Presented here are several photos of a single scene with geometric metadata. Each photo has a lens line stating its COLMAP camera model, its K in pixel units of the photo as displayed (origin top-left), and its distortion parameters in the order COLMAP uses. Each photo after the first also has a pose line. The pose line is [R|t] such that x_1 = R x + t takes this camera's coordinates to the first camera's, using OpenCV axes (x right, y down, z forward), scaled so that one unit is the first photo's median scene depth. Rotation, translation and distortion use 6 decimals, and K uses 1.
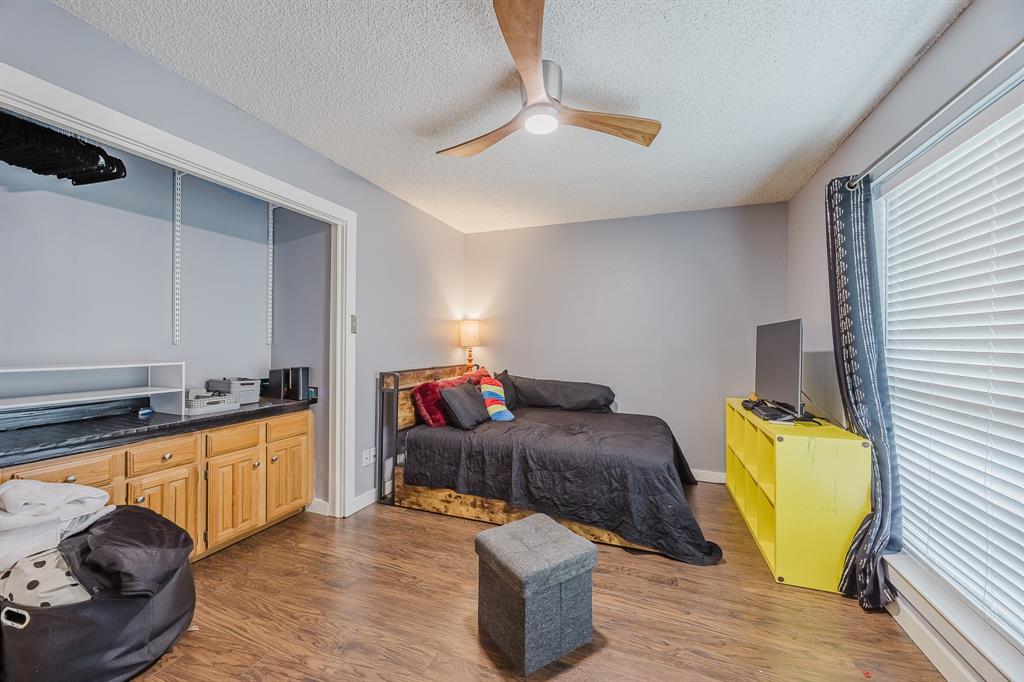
lens RADIAL K [[392.6, 0, 514.0], [0, 392.6, 340.7], [0, 0, 1]] dist [0.001507, 0.000341]
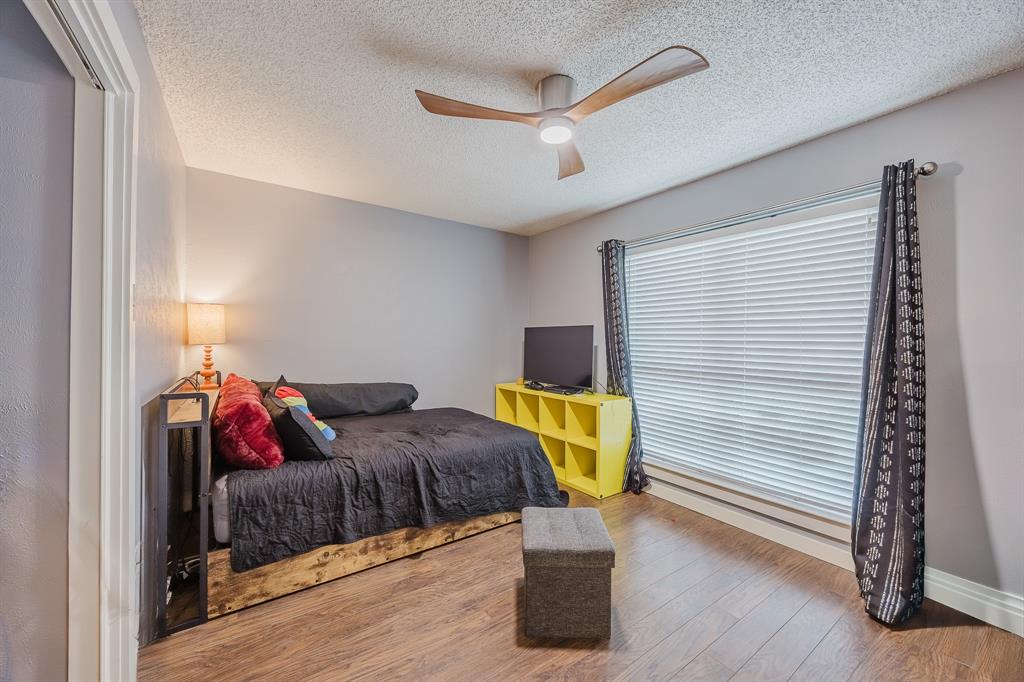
lens RADIAL K [[392.6, 0, 514.0], [0, 392.6, 340.7], [0, 0, 1]] dist [0.001507, 0.000341]
pose [[0.556430, -0.000052, 0.830894, -0.573231], [-0.010867, 0.999914, 0.007340, -0.002514], [-0.830823, -0.013114, 0.556382, 0.329061]]
